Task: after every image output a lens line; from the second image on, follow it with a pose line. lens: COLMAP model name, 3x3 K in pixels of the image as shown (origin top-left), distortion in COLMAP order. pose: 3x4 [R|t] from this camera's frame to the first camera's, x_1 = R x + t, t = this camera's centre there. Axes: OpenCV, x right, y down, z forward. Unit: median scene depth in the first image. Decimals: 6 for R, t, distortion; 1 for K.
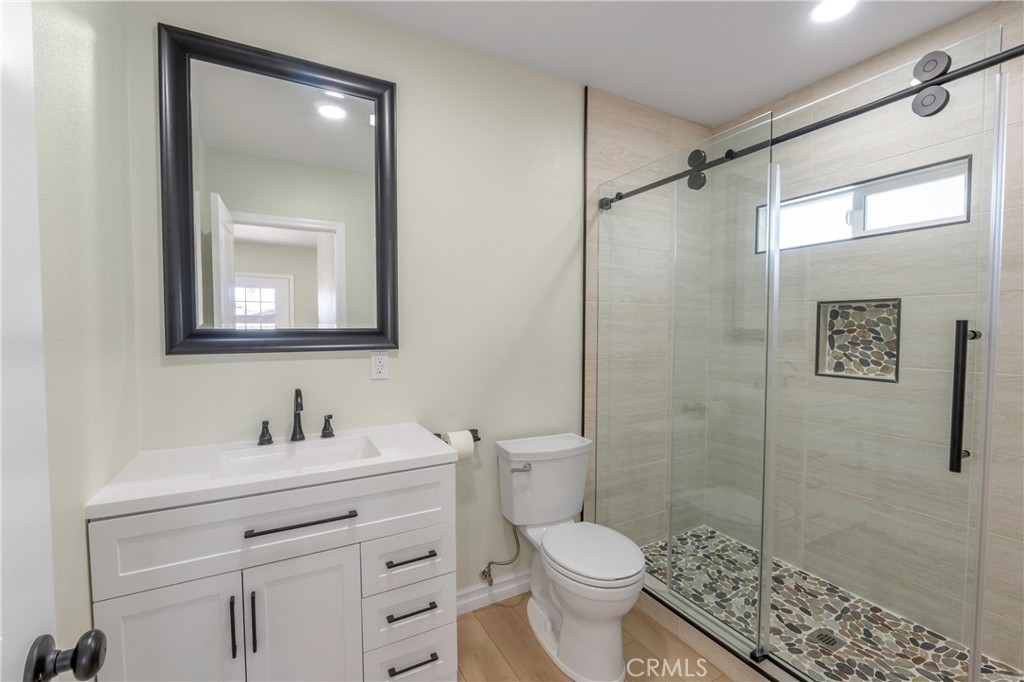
lens RADIAL K [[431.0, 0, 510.0], [0, 431.0, 345.4], [0, 0, 1]] dist [-0.010644, -0.000169]
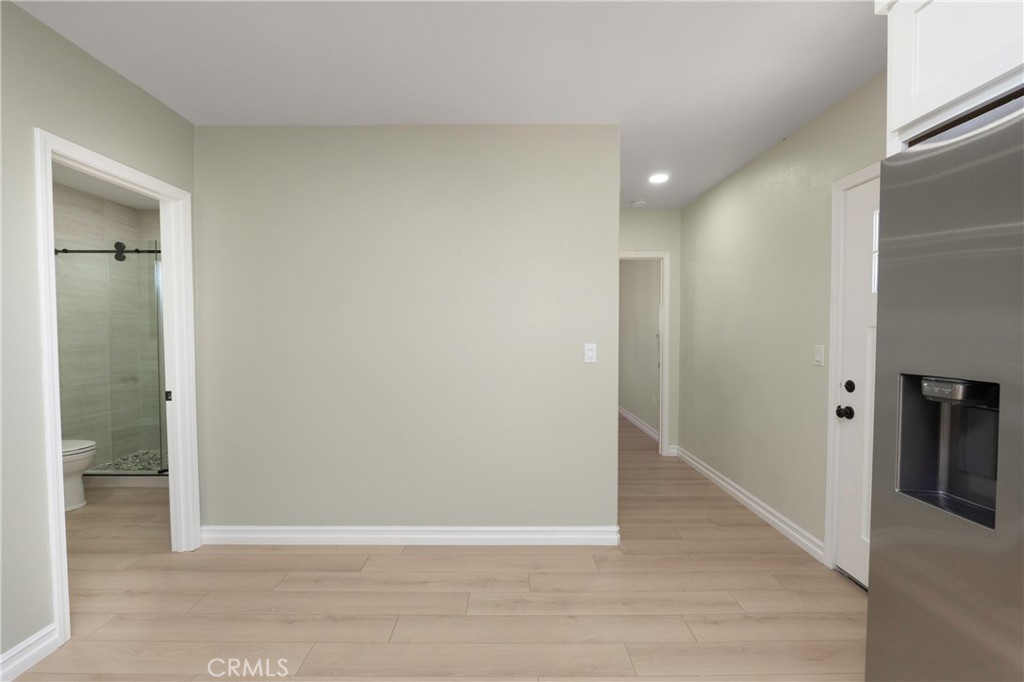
lens RADIAL K [[435.4, 0, 512.0], [0, 435.4, 341.0], [0, 0, 1]] dist [-0.009573, -0.000110]
pose [[0.465239, -0.027000, 0.884773, -0.504081], [0.036884, 0.999258, 0.011099, 0.054276], [-0.884416, 0.027471, 0.465890, -1.533371]]
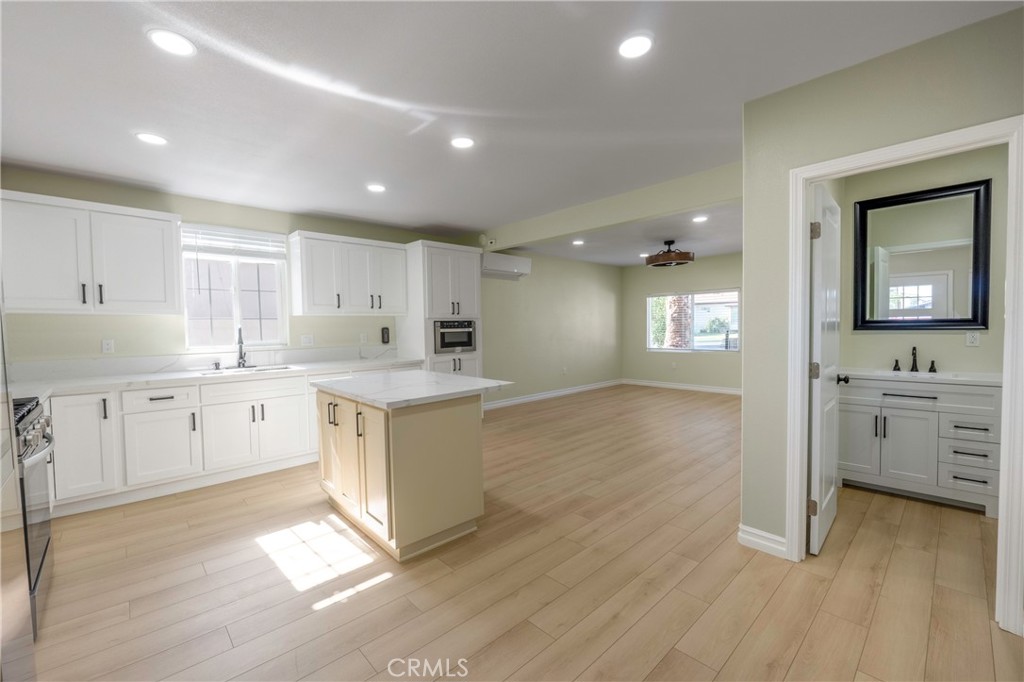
lens RADIAL K [[433.0, 0, 510.0], [0, 433.0, 342.5], [0, 0, 1]] dist [-0.002591, -0.000268]
pose [[0.261175, 0.031009, -0.964793, 0.913780], [-0.019582, 0.999448, 0.026822, 0.051432], [0.965093, 0.011888, 0.261639, -1.311245]]
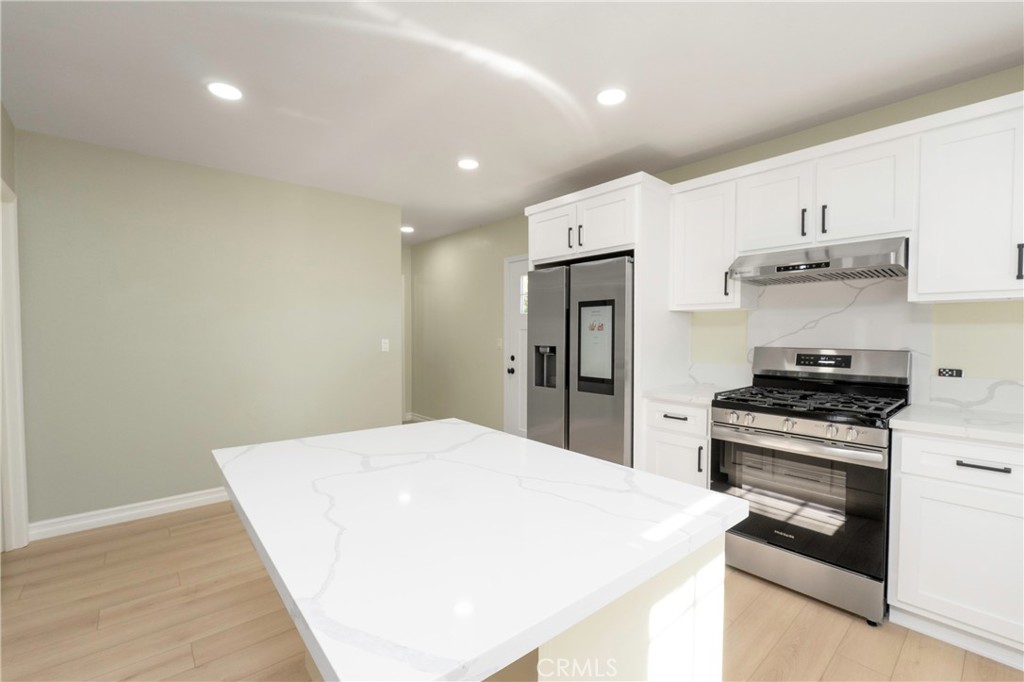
lens RADIAL K [[442.1, 0, 511.8], [0, 442.1, 343.7], [0, 0, 1]] dist [-0.001408, -0.000173]
pose [[-0.221955, -0.033834, 0.974470, -1.531293], [0.035687, 0.998446, 0.042795, 0.034942], [-0.974404, 0.044274, -0.220403, -1.222660]]
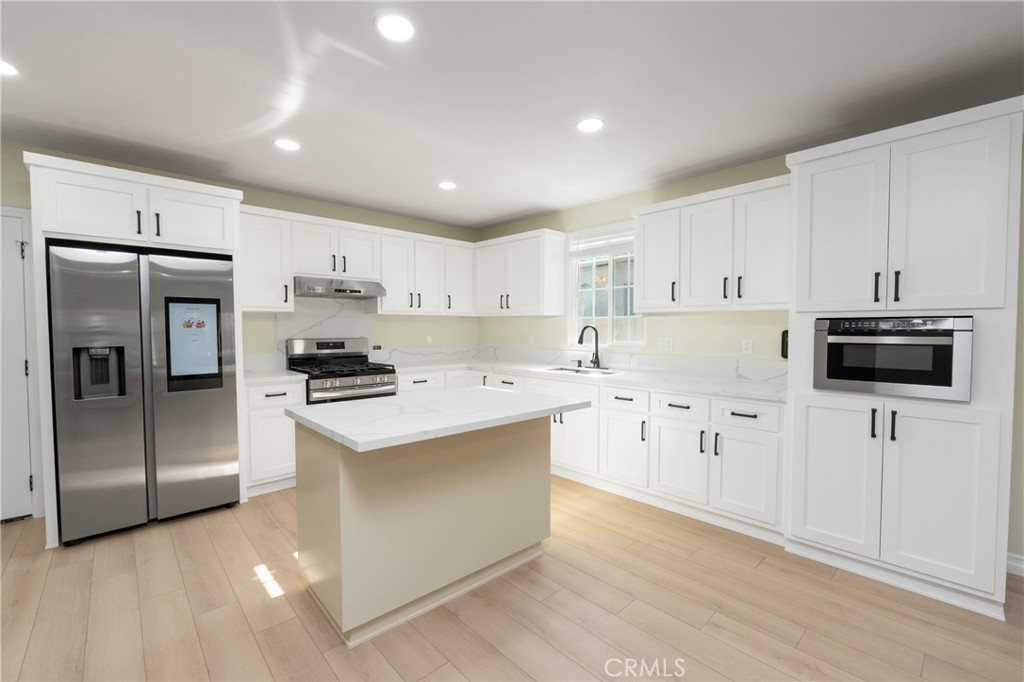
lens RADIAL K [[433.0, 0, 510.0], [0, 433.0, 342.5], [0, 0, 1]] dist [-0.002591, -0.000268]
pose [[-0.967748, 0.002905, -0.251902, -0.712100], [-0.015087, 0.997470, 0.069463, -0.007694], [0.251467, 0.071023, -0.965257, -0.008672]]
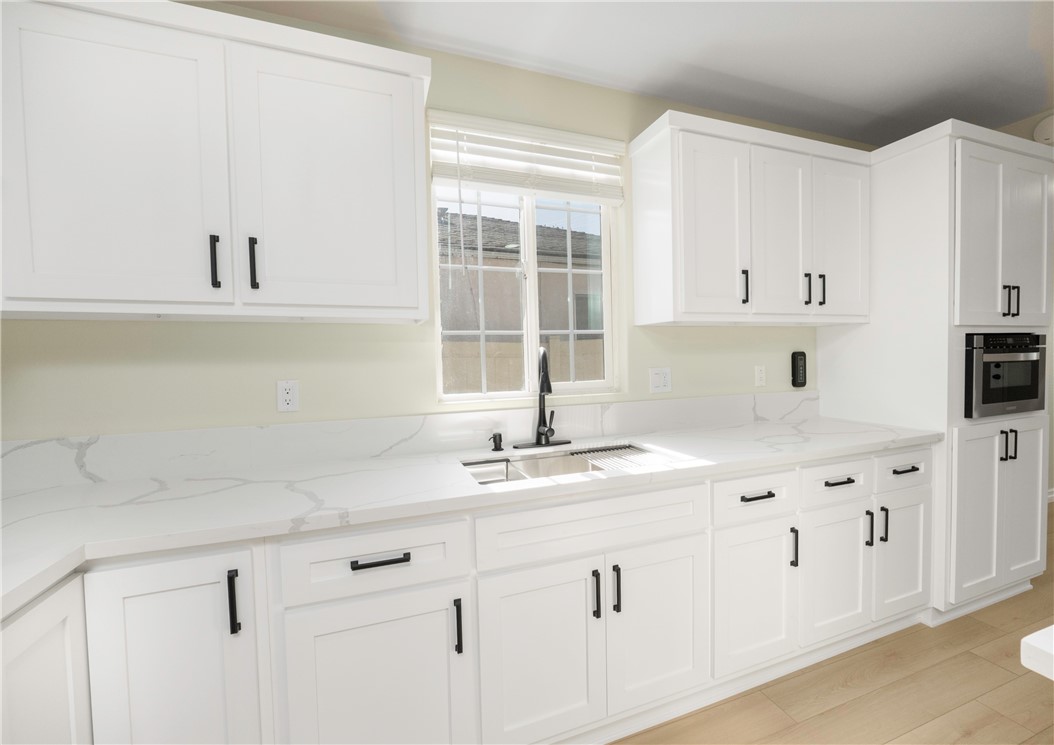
lens RADIAL K [[467.9, 0, 553.0], [0, 467.9, 373.8], [0, 0, 1]] dist [-0.002904, -0.000381]
pose [[-0.113006, 0.036360, -0.992929, -0.650433], [-0.017046, 0.999112, 0.038526, 0.069988], [0.993448, 0.021279, -0.112286, -1.959022]]
